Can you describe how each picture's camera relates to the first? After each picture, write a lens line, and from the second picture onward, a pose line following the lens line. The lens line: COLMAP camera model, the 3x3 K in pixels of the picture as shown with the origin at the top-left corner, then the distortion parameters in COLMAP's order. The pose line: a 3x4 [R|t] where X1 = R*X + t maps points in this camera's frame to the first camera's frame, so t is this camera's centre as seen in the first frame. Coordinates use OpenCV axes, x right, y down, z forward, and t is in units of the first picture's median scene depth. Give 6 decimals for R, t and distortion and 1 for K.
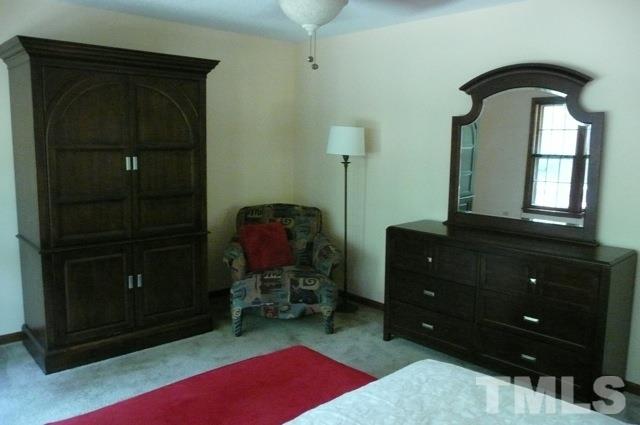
lens RADIAL K [[513.1, 0, 321.5], [0, 513.1, 211.5], [0, 0, 1]] dist [-0.039899, 0.013574]
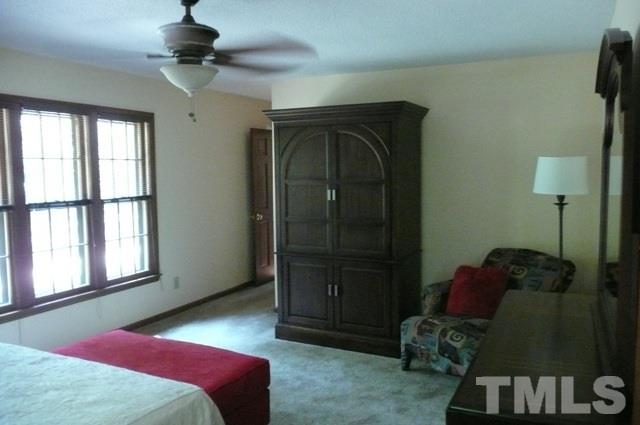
lens RADIAL K [[513.1, 0, 323.4], [0, 513.1, 214.6], [0, 0, 1]] dist [-0.039899, 0.013574]
pose [[0.361256, 0.062853, -0.930346, 0.696230], [-0.116090, 0.992995, 0.022007, -0.063082], [0.925212, 0.100054, 0.366022, 0.459337]]
